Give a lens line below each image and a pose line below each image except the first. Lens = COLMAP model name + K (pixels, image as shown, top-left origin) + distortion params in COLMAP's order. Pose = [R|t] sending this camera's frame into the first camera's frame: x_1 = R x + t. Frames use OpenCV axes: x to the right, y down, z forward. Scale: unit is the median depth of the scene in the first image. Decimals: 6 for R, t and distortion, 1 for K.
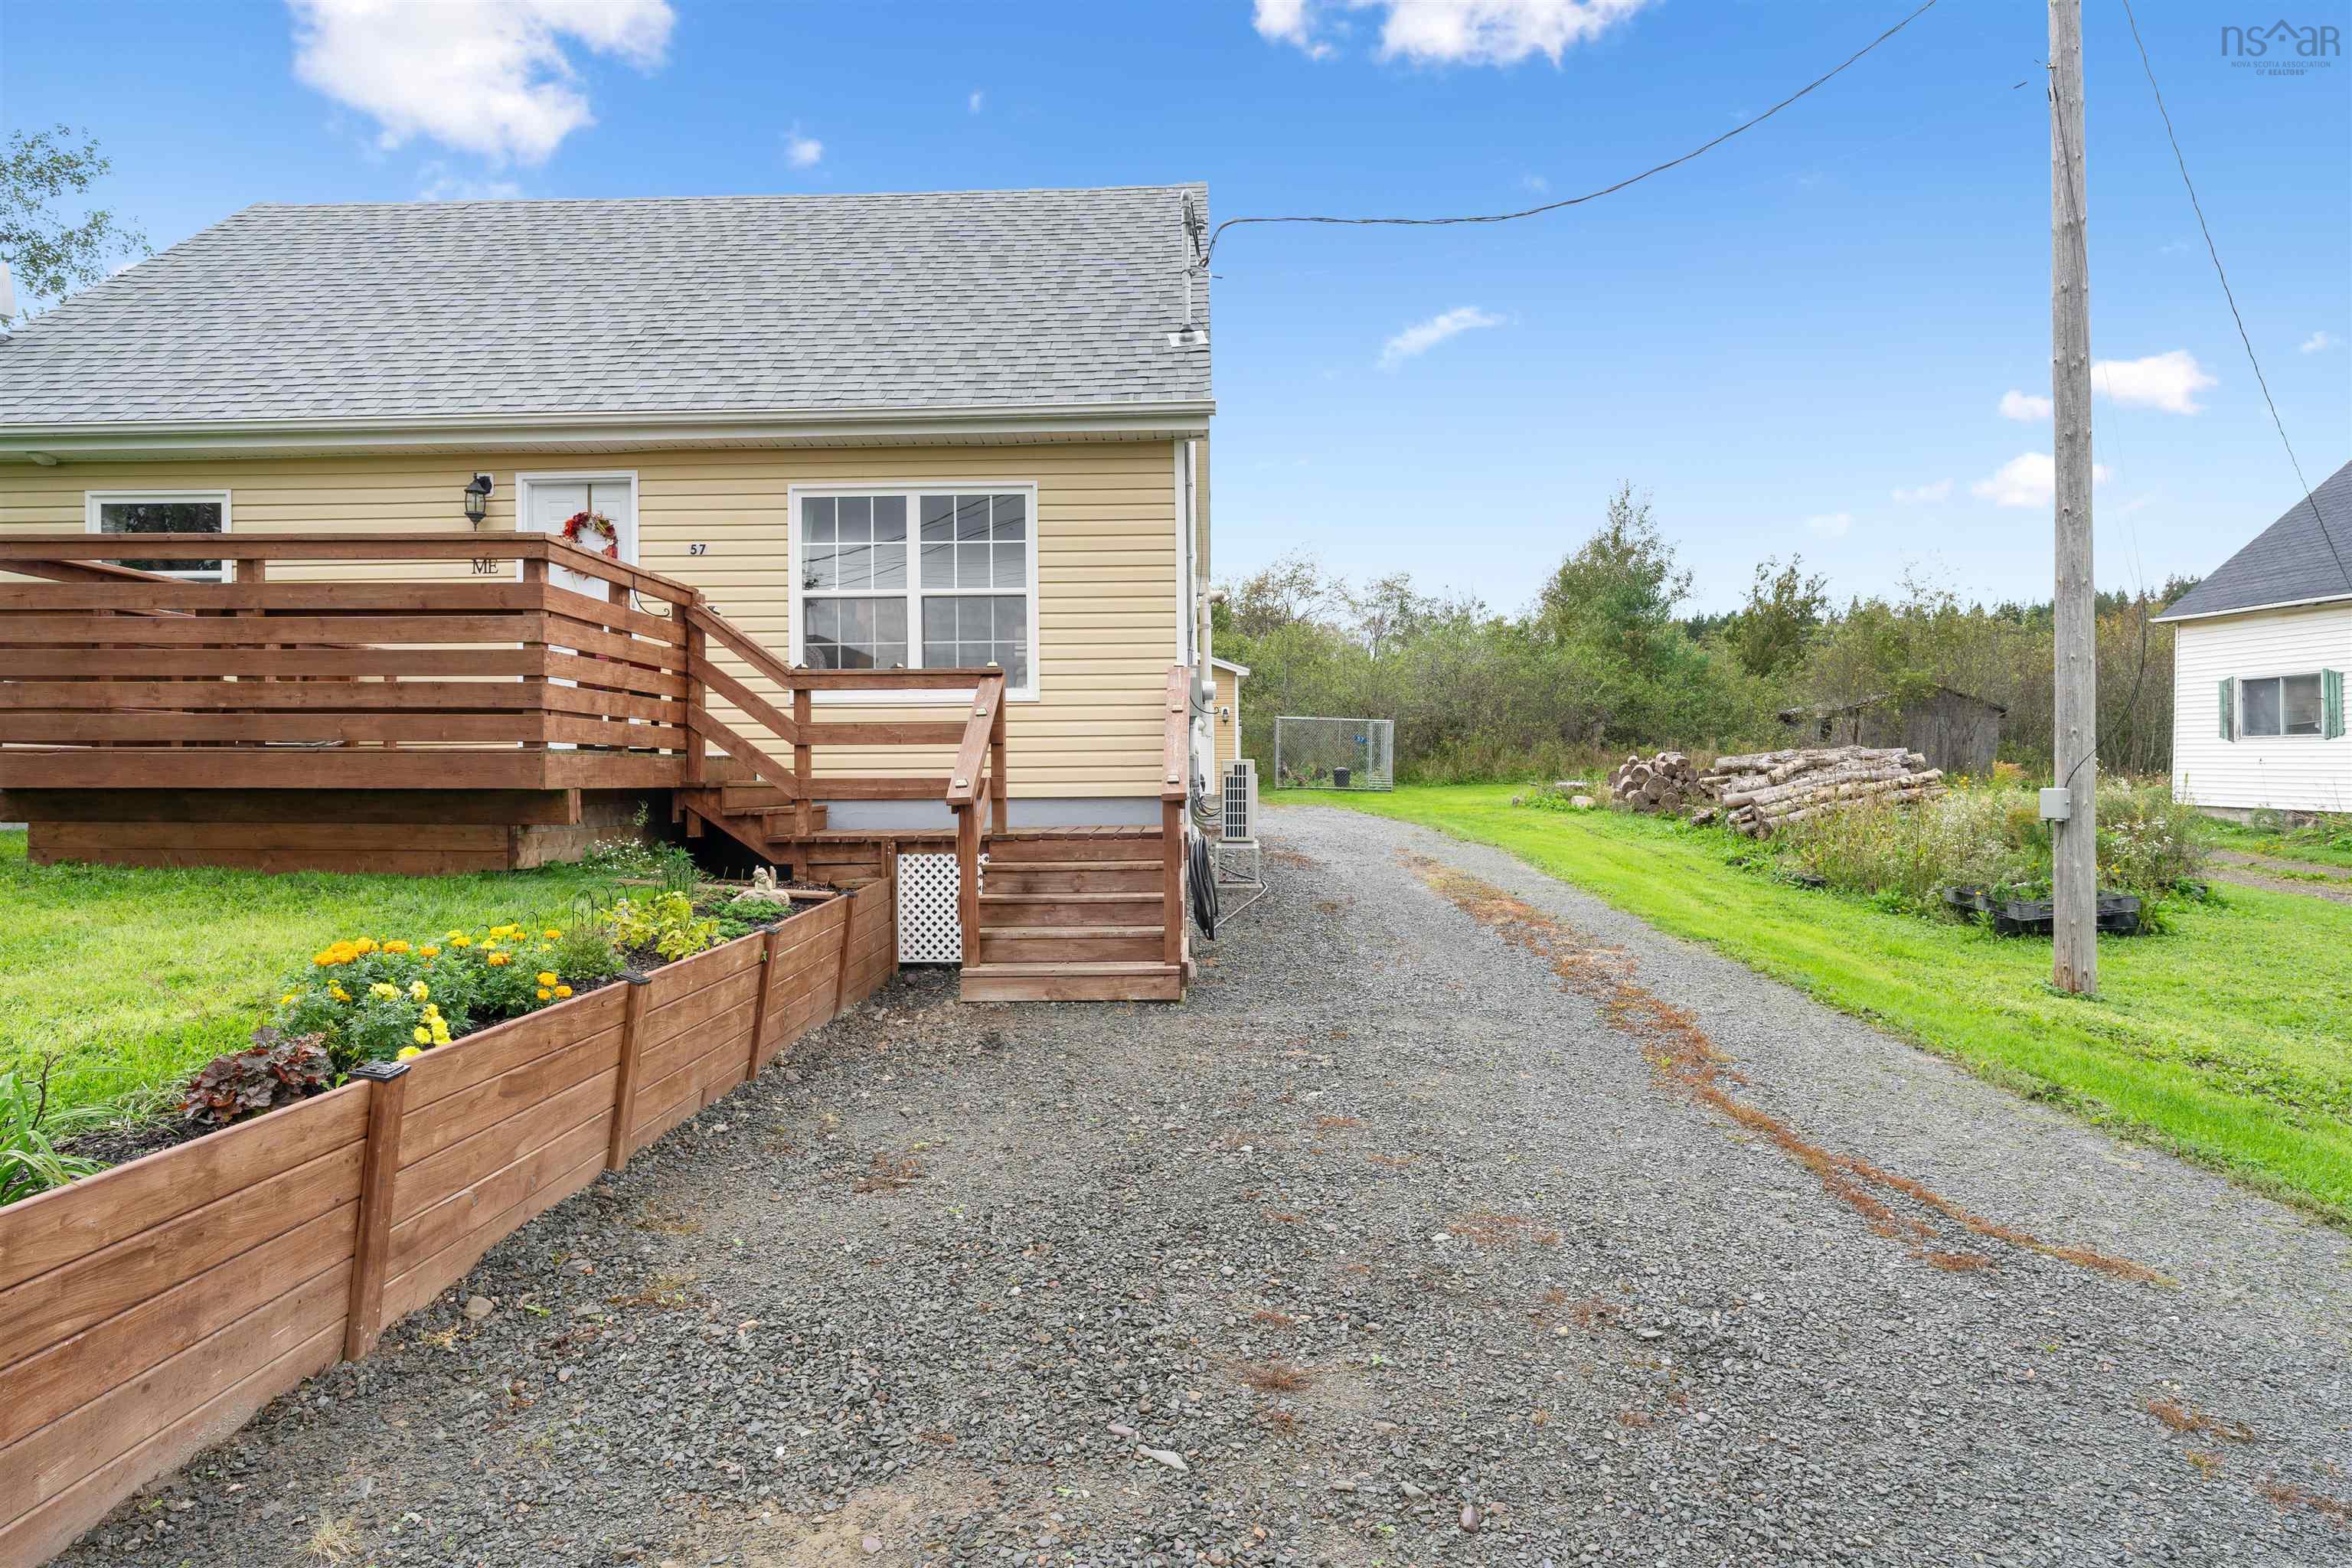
lens RADIAL K [[1325.3, 0, 1186.9], [0, 1325.3, 776.9], [0, 0, 1]] dist [0.000780, 0.000195]
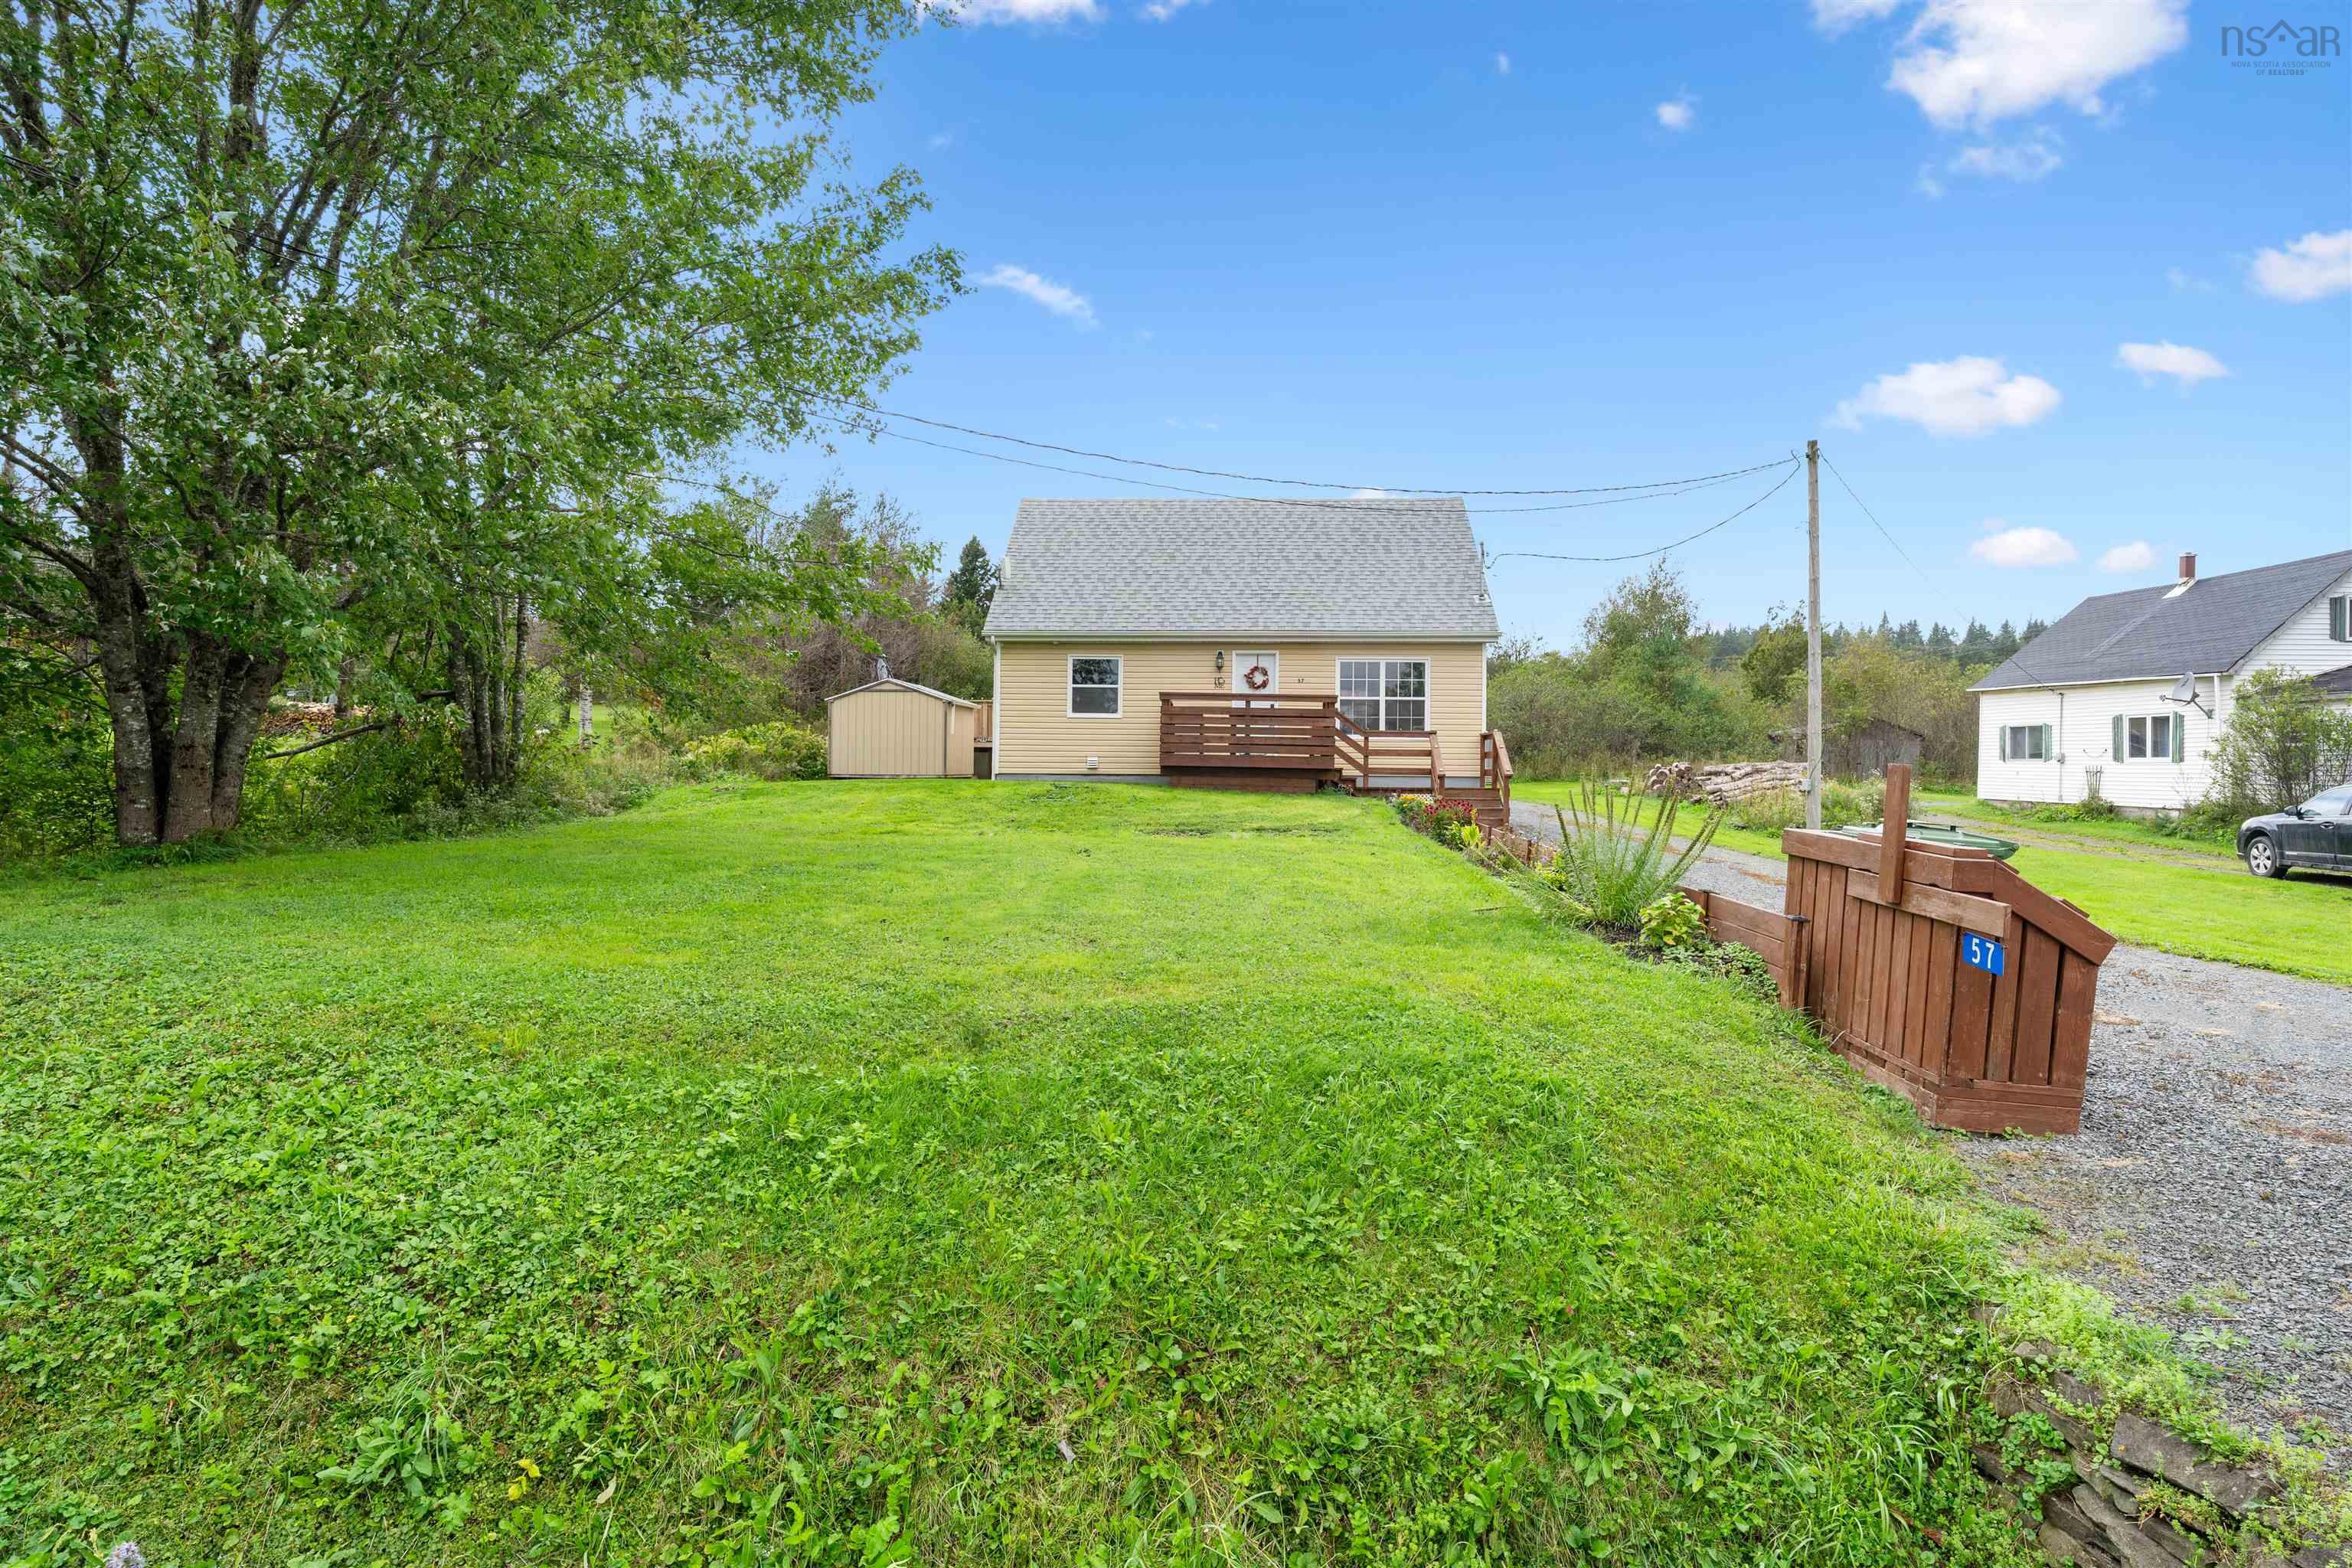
lens RADIAL K [[1325.3, 0, 1163.2], [0, 1325.3, 789.0], [0, 0, 1]] dist [0.000780, 0.000195]
pose [[0.999151, 0.018536, -0.036785, -0.269094], [-0.018159, 0.999780, 0.010538, 0.011123], [0.036972, -0.009861, 0.999268, -0.832025]]
